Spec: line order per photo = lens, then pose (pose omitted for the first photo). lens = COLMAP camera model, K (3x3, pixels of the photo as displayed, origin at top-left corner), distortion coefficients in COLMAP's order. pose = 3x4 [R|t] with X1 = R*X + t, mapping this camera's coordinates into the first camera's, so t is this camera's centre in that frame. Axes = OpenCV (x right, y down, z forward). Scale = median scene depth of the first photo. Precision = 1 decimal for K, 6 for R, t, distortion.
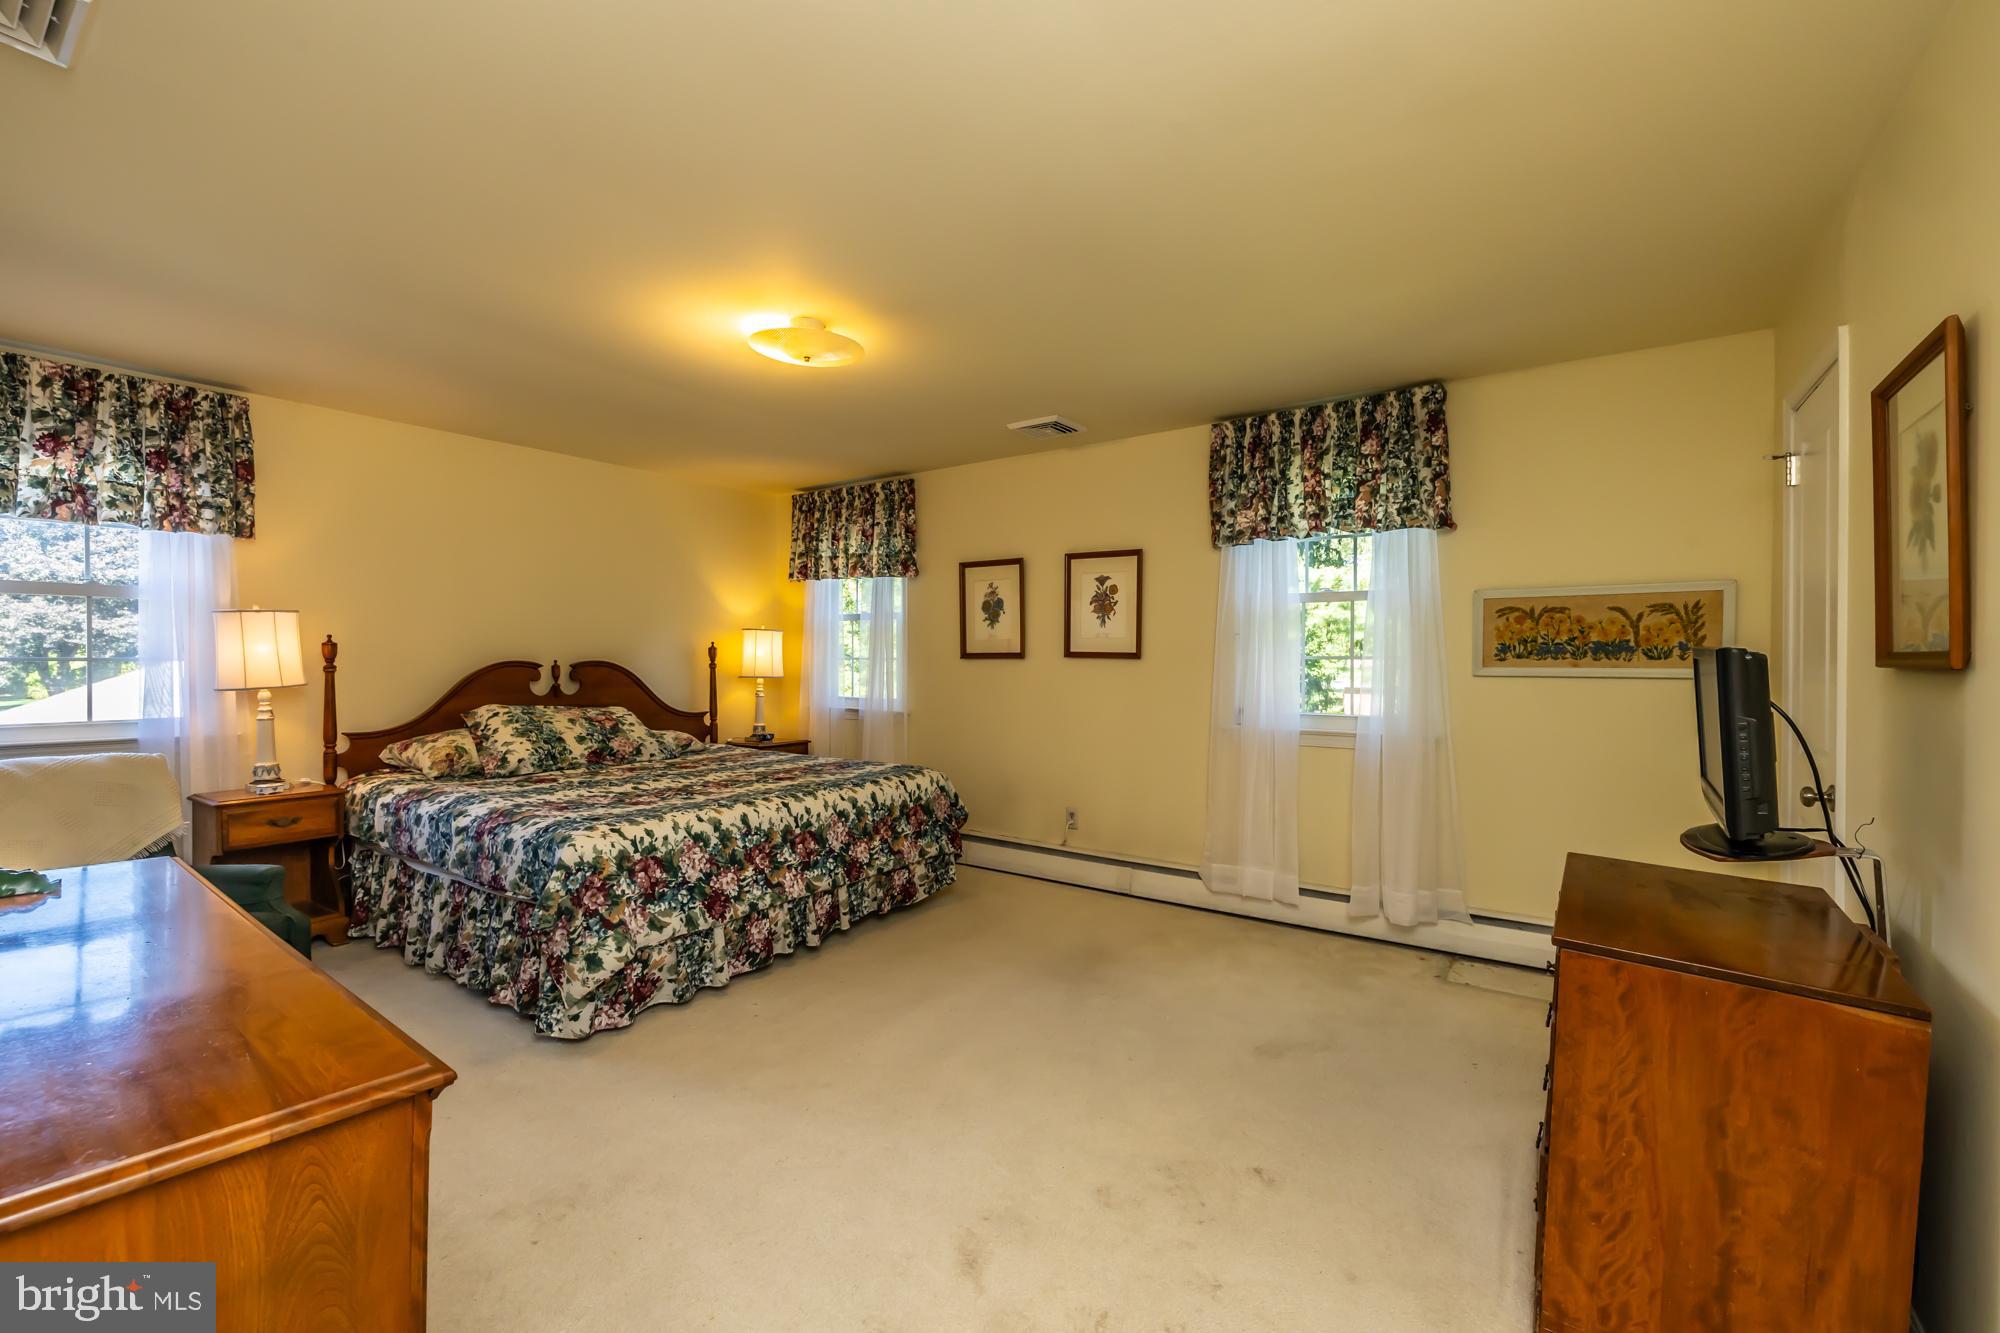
lens RADIAL K [[849.9, 0, 995.3], [0, 849.9, 647.6], [0, 0, 1]] dist [-0.002849, -0.000289]
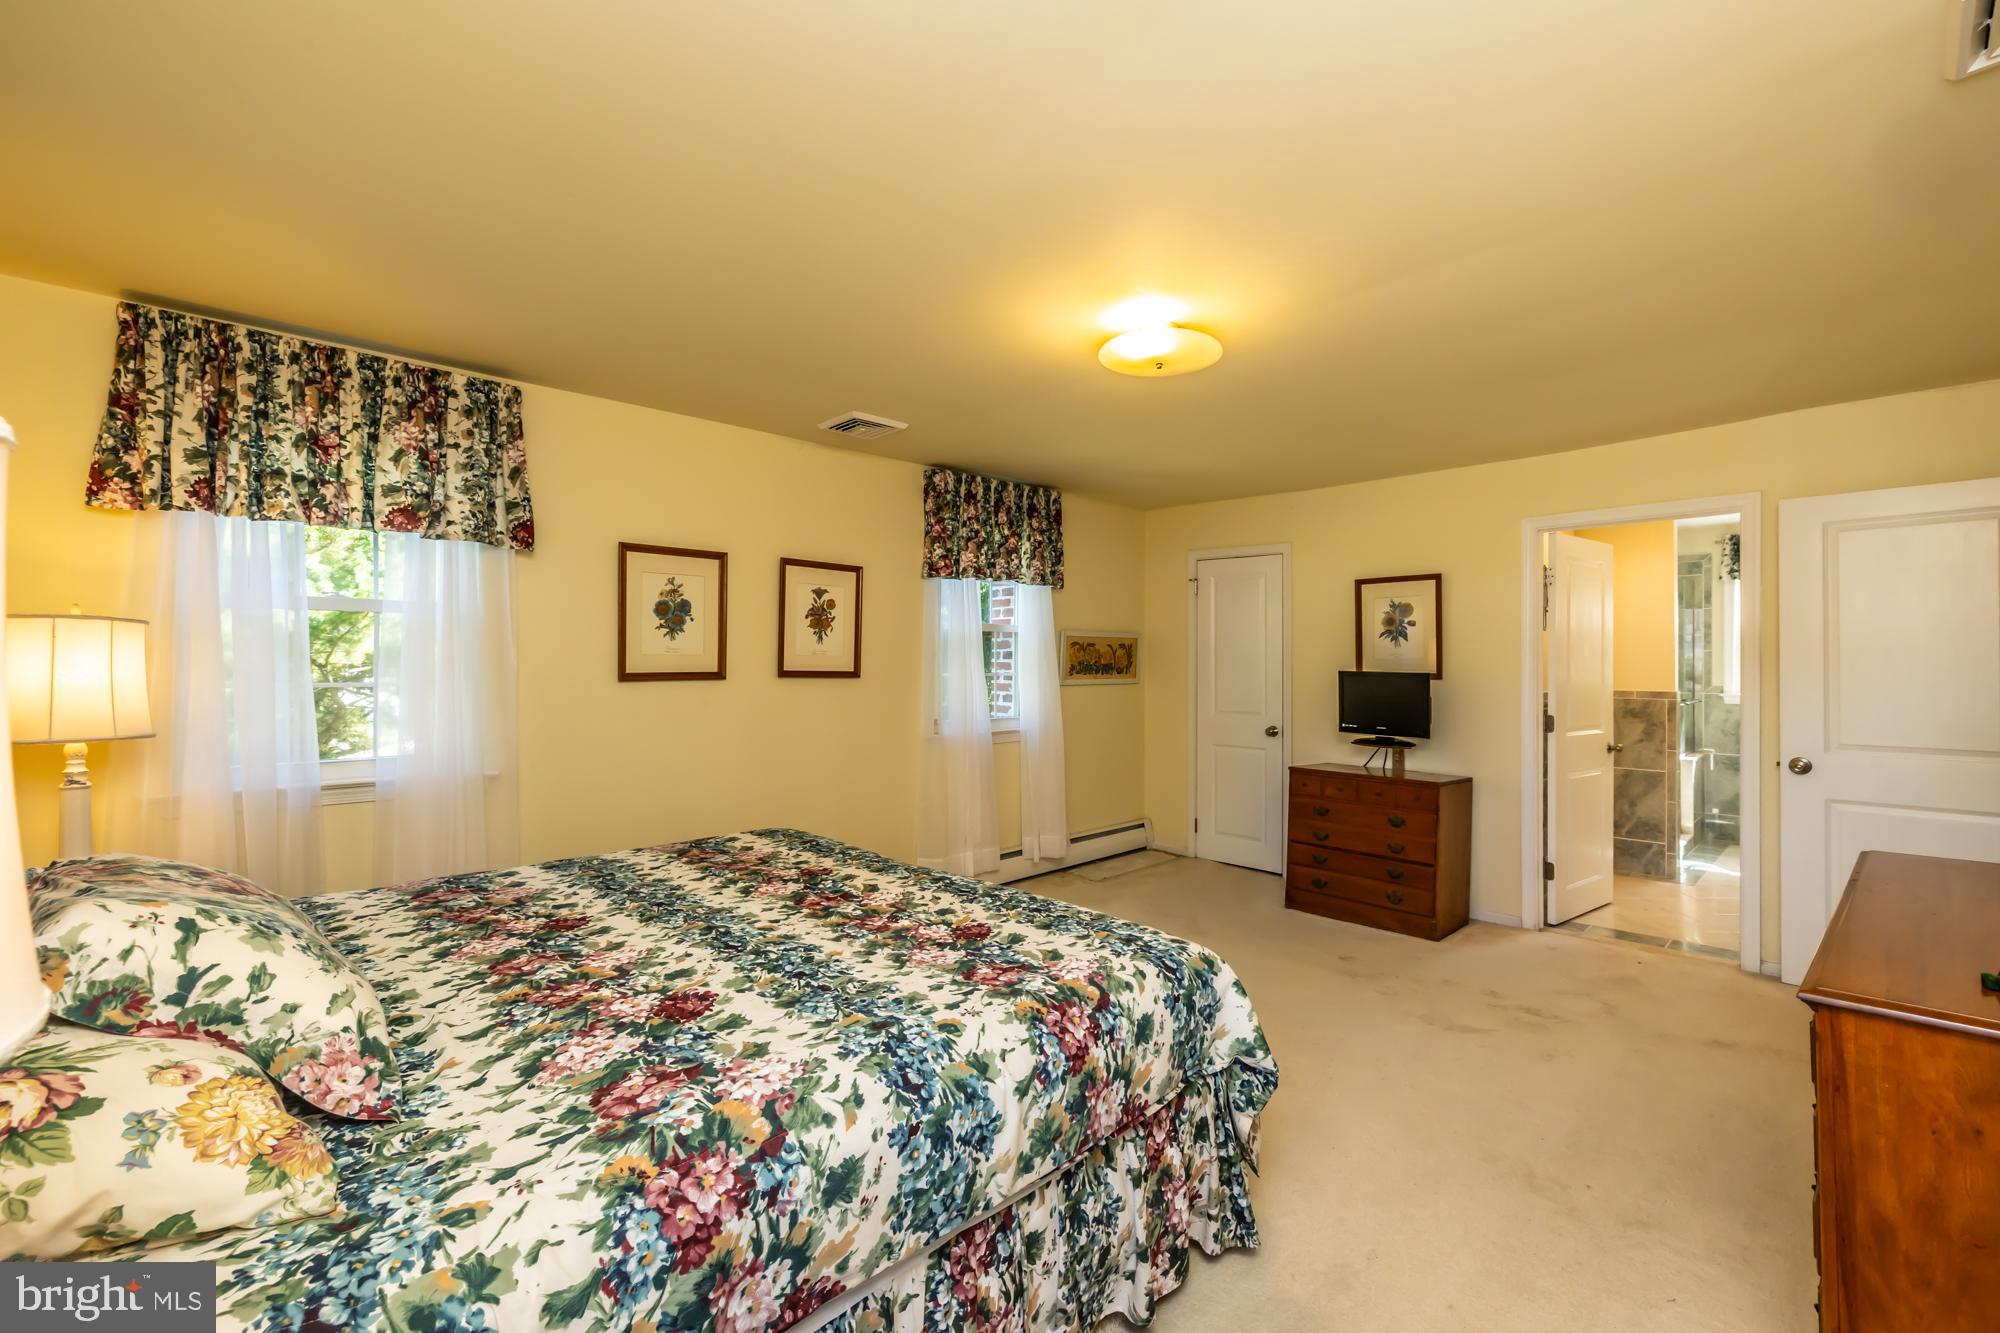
lens RADIAL K [[849.9, 0, 995.3], [0, 849.9, 647.6], [0, 0, 1]] dist [-0.002849, -0.000289]
pose [[0.172614, 0.012176, 0.984914, -0.876630], [-0.016490, 0.999819, -0.009471, -0.016860], [-0.984852, -0.014606, 0.172784, 0.763319]]
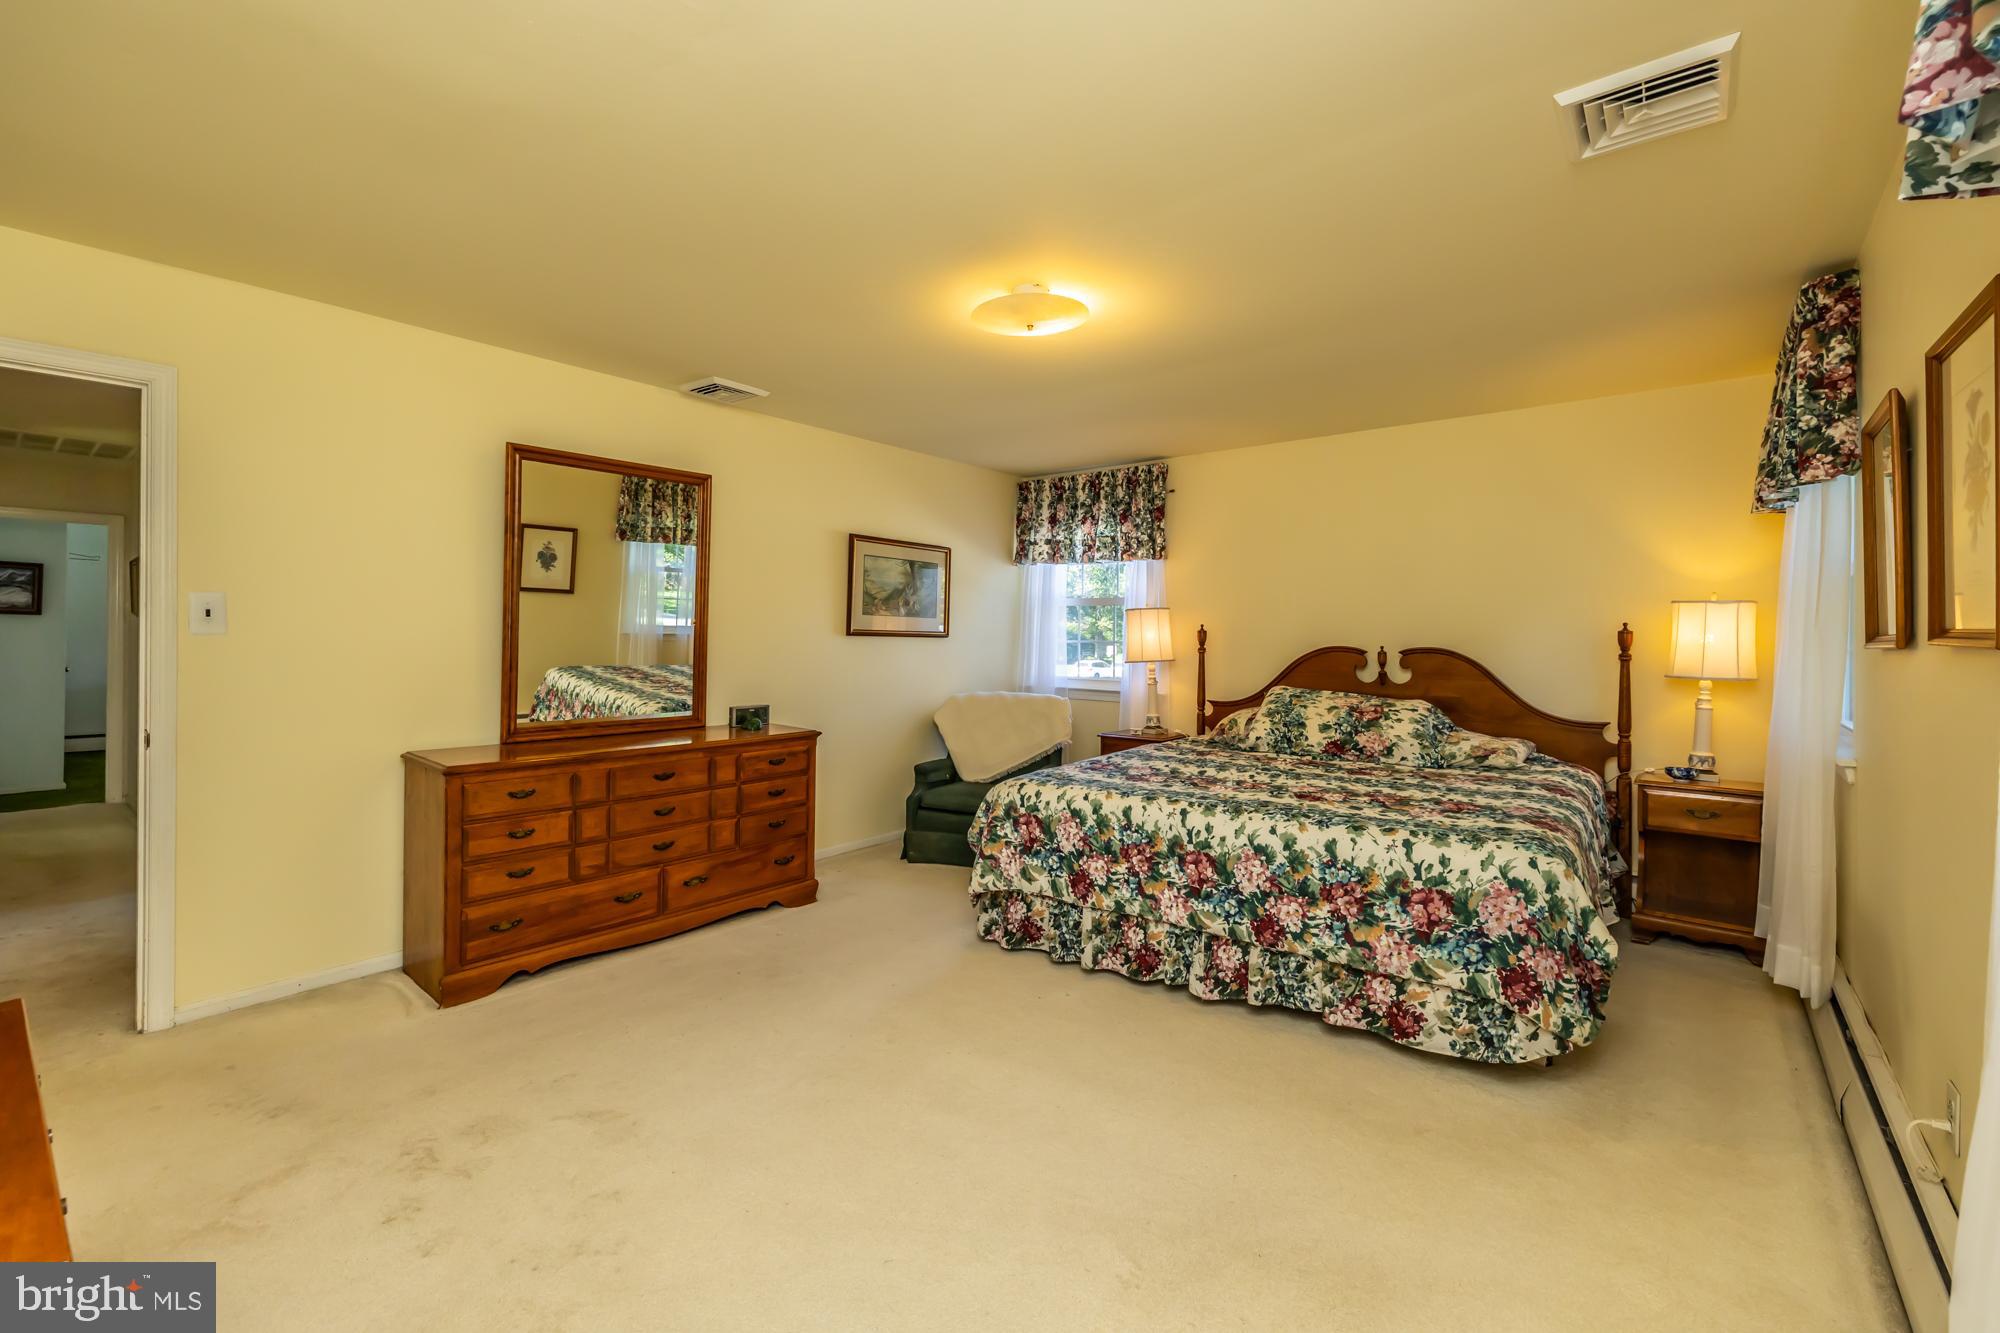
lens RADIAL K [[841.9, 0, 997.3], [0, 841.9, 628.9], [0, 0, 1]] dist [0.001102, 0.000042]
pose [[-0.056530, -0.014562, -0.998295, 0.546486], [0.002295, 0.999889, -0.014715, 0.010353], [0.998398, -0.003123, -0.056490, 0.766205]]
